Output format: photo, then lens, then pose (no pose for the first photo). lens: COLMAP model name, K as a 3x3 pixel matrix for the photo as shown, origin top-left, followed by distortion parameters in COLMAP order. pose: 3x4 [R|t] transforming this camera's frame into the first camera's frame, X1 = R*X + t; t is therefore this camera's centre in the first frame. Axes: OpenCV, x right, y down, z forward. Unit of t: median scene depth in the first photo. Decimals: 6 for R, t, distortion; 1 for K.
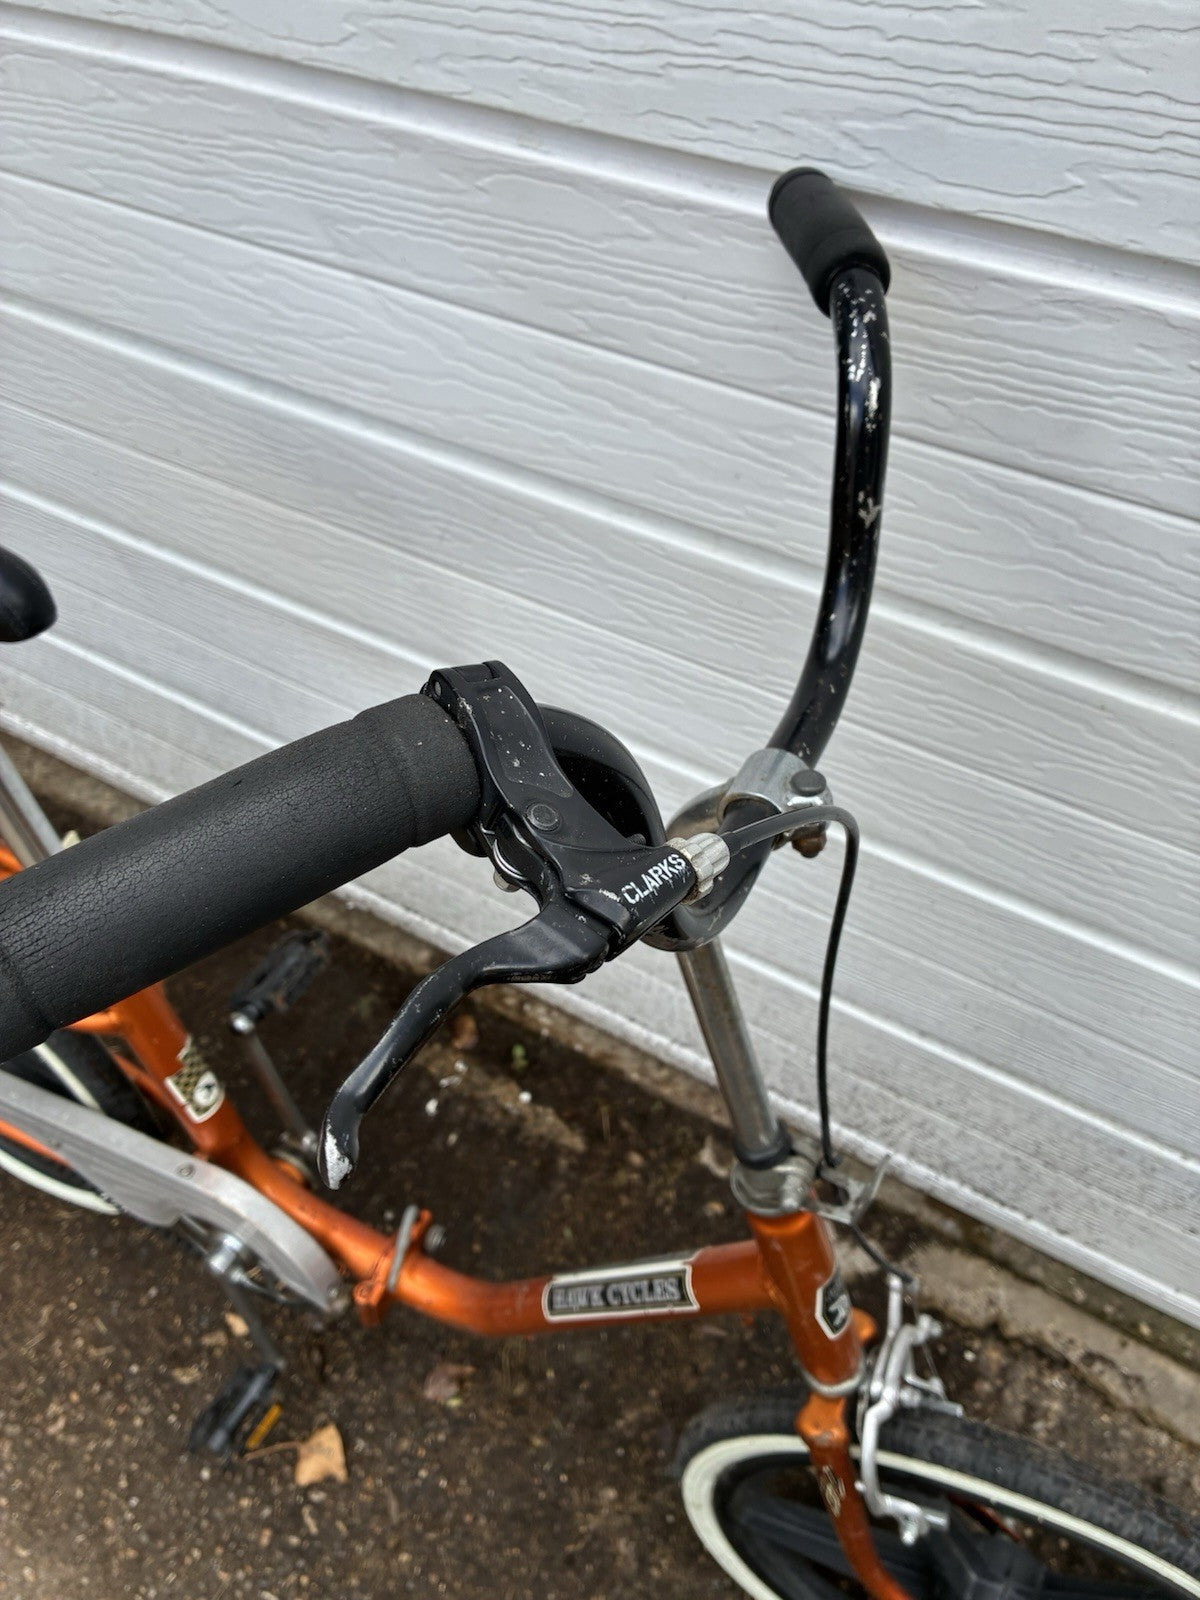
lens RADIAL K [[1228.1, 0, 583.8], [0, 1228.1, 799.4], [0, 0, 1]] dist [0.041892, -0.044154]
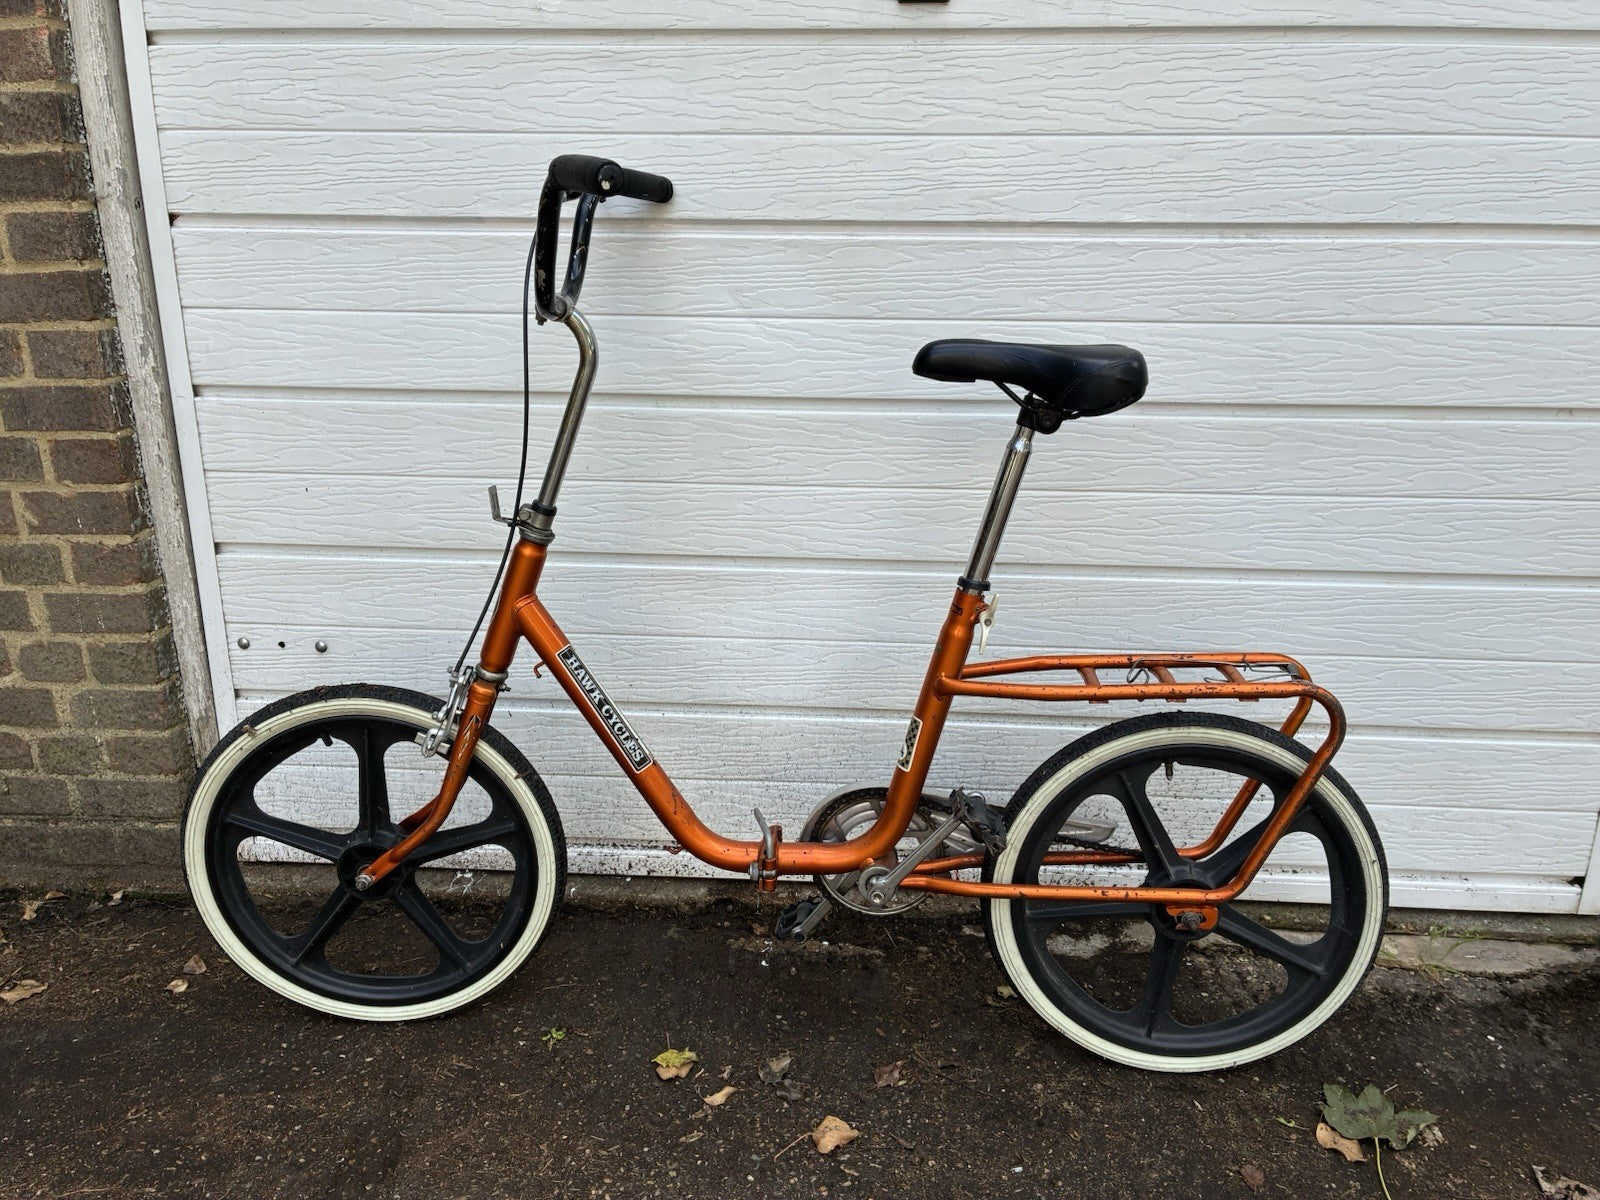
lens RADIAL K [[1228.1, 0, 806.2], [0, 1228.1, 595.1], [0, 0, 1]] dist [0.041892, -0.044154]
pose [[0.894166, -0.097095, 0.437080, -0.708239], [0.325015, 0.812182, -0.484485, 0.670797], [-0.307948, 0.575268, 0.757783, -0.227212]]
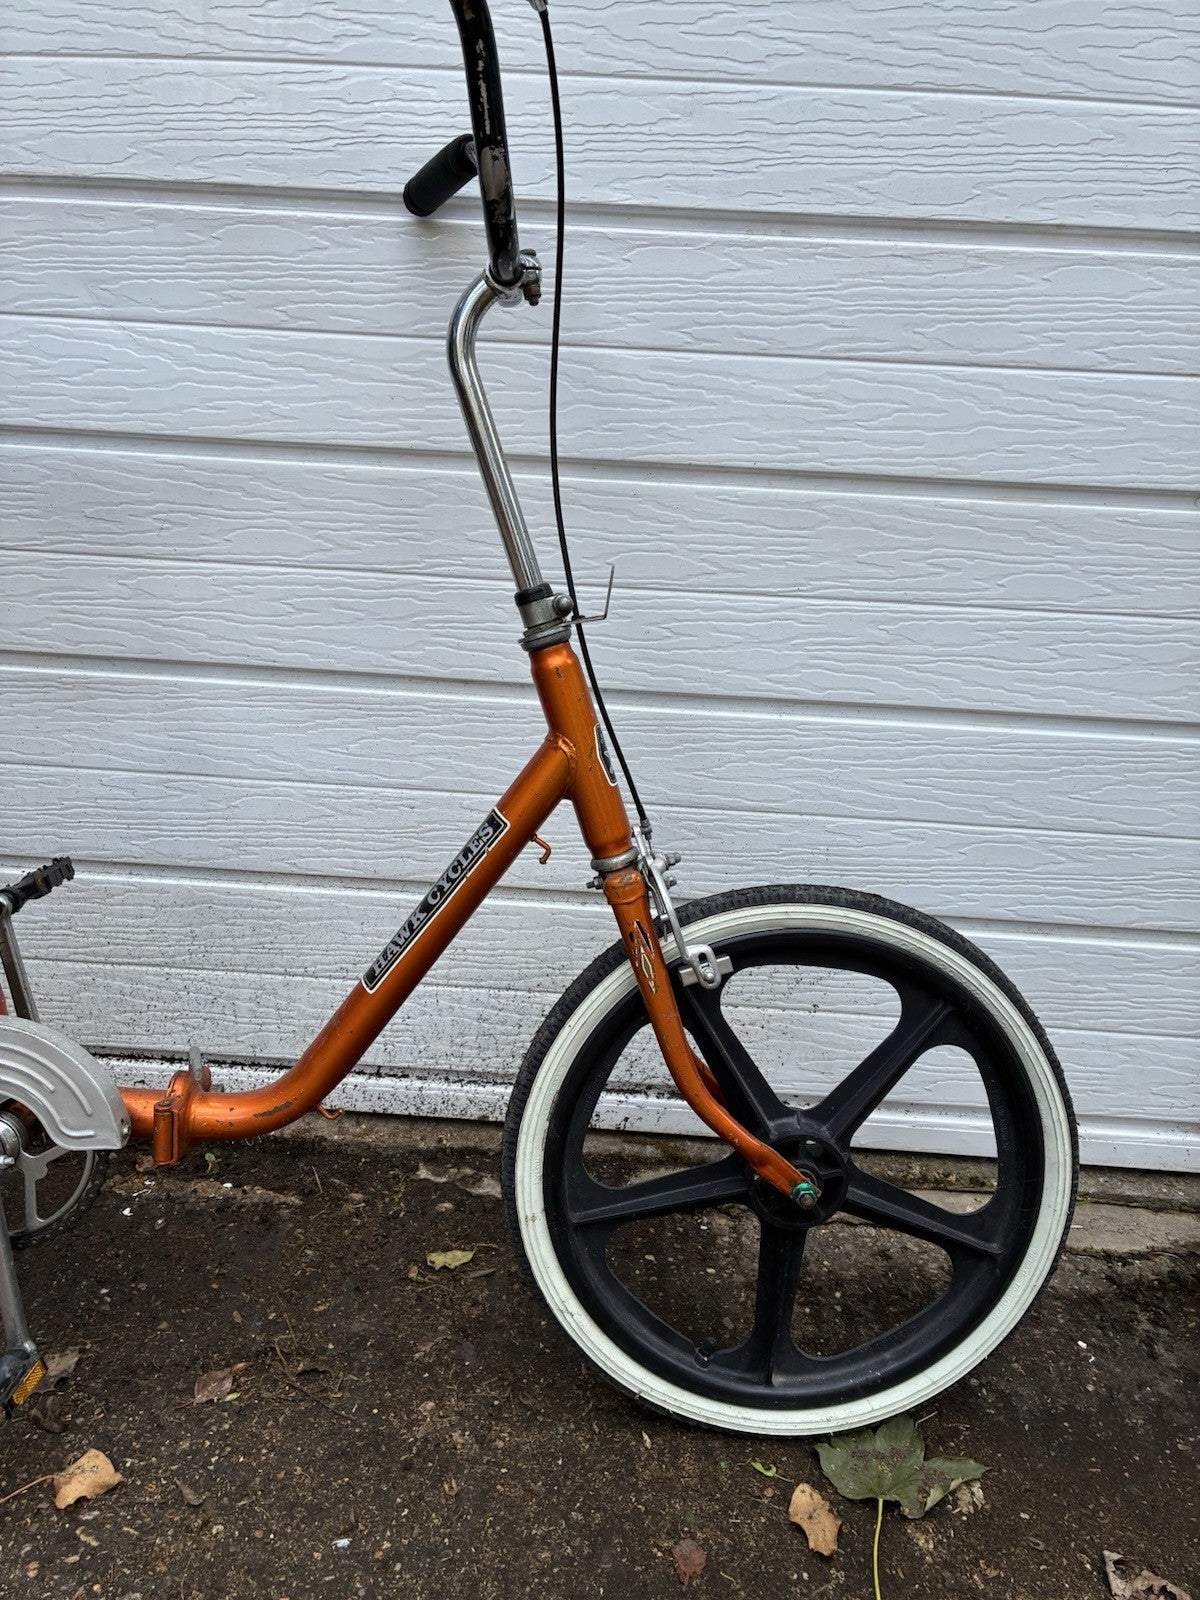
lens RADIAL K [[1228.1, 0, 603.1], [0, 1228.1, 790.7], [0, 0, 1]] dist [0.041892, -0.044154]
pose [[0.884079, -0.054019, 0.464205, -0.260784], [0.308015, 0.814380, -0.491845, 0.659329], [-0.351470, 0.577812, 0.736615, 0.000884]]
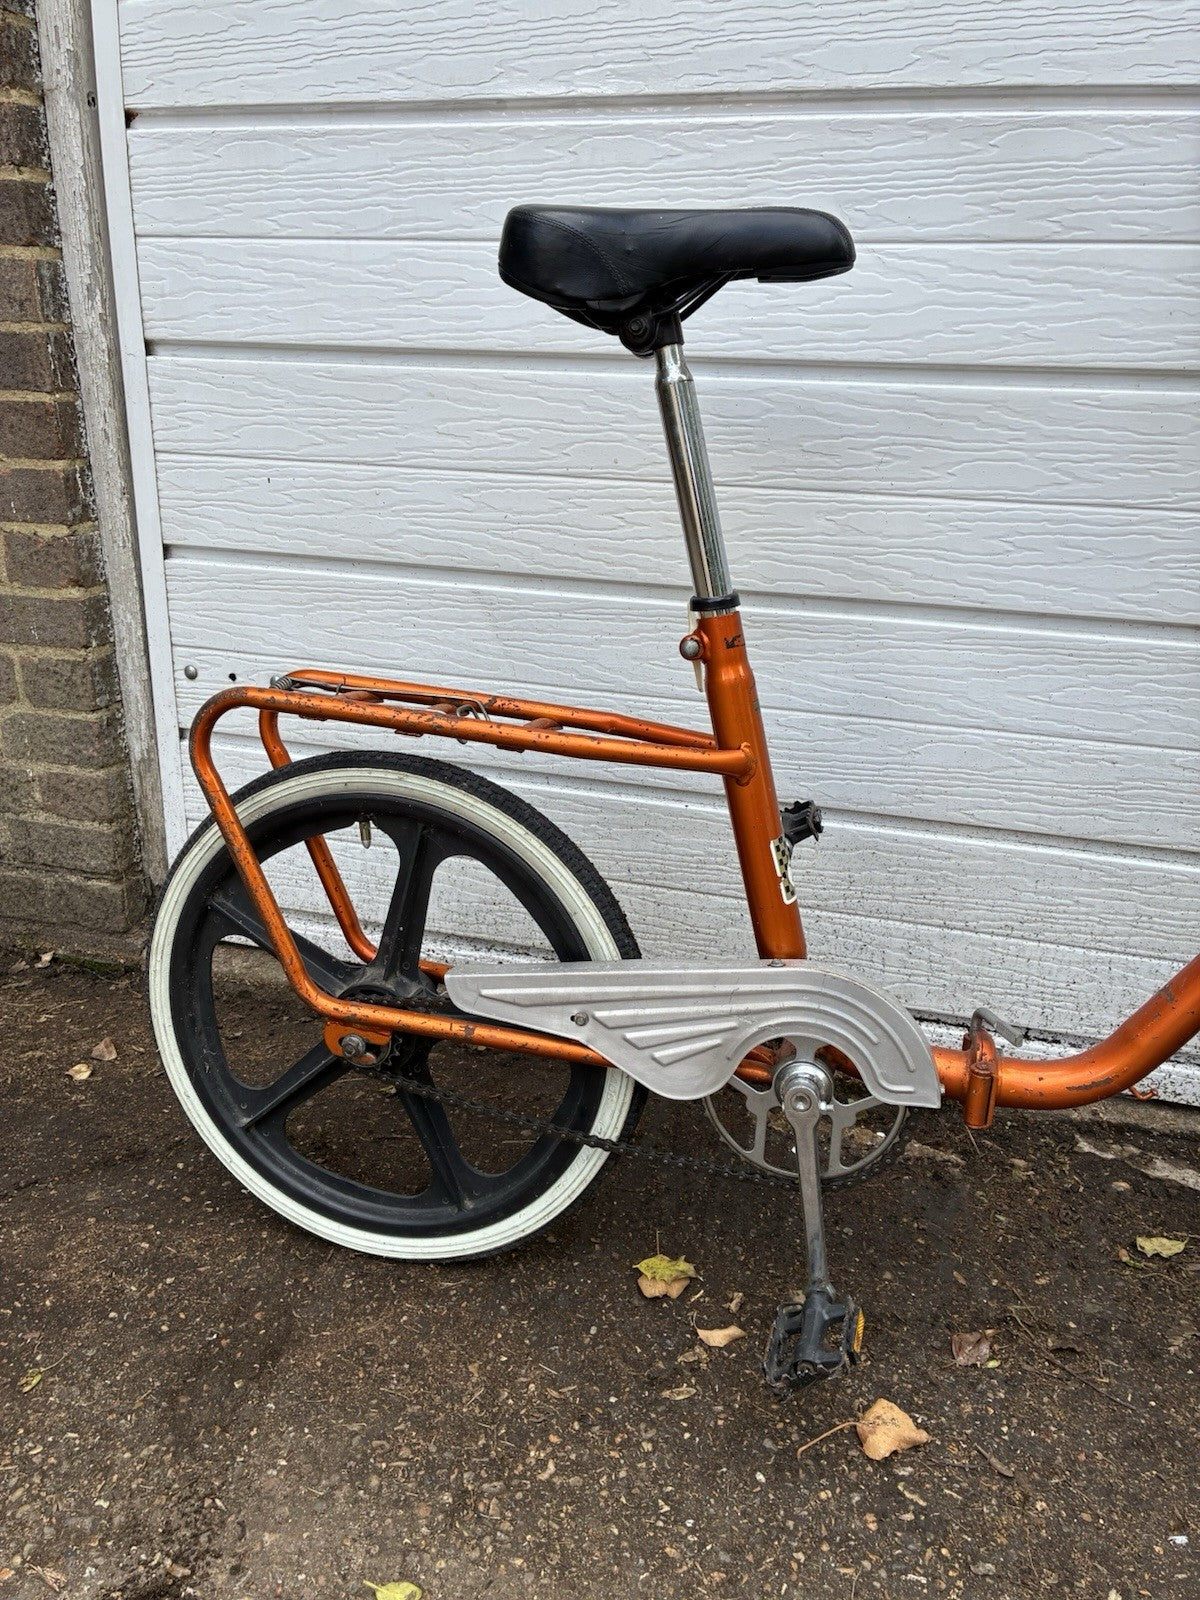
lens RADIAL K [[1228.1, 0, 588.6], [0, 1228.1, 787.1], [0, 0, 1]] dist [0.041892, -0.044154]
pose [[0.968588, -0.029452, 0.246922, -0.586833], [0.153119, 0.853035, -0.498884, 0.537891], [-0.195940, 0.521022, 0.830749, 0.125855]]
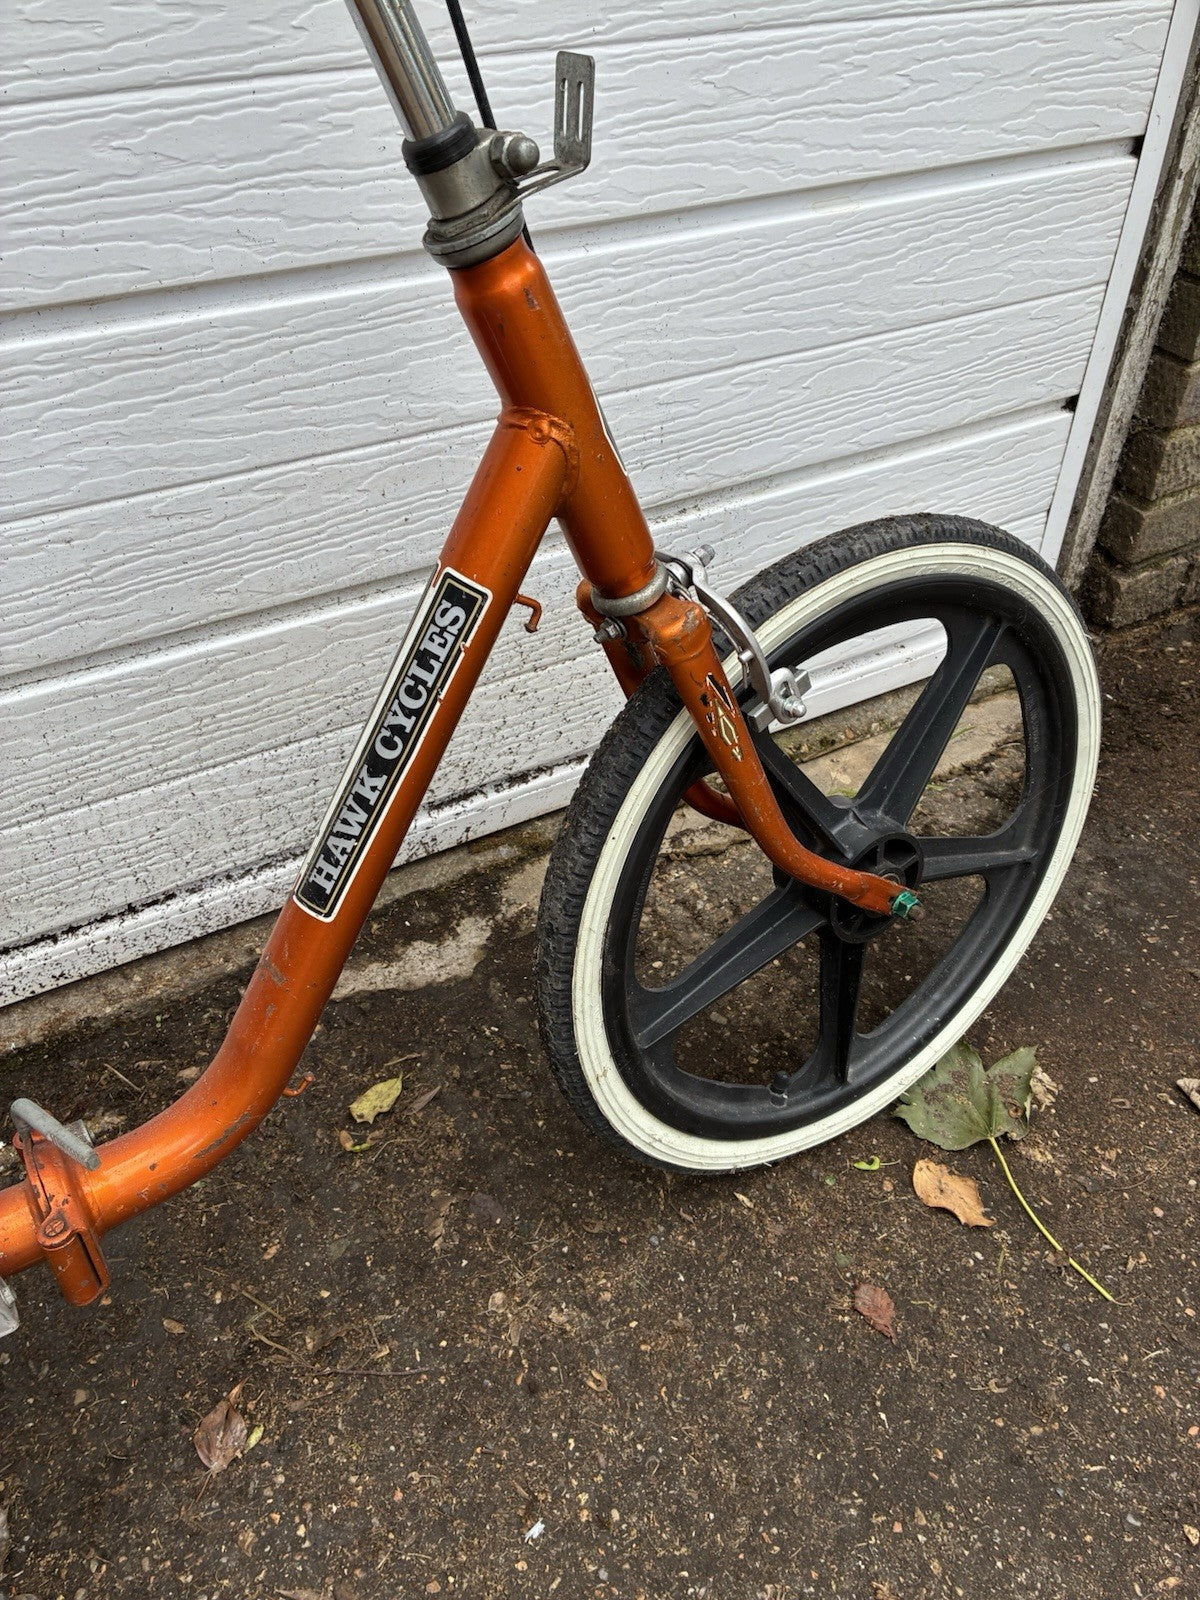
lens RADIAL K [[1228.1, 0, 607.6], [0, 1228.1, 784.0], [0, 0, 1]] dist [0.041892, -0.044154]
pose [[0.511799, -0.520225, 0.683687, -0.277334], [0.658292, 0.748815, 0.076993, 0.307987], [-0.552009, 0.410661, 0.725702, 0.297142]]
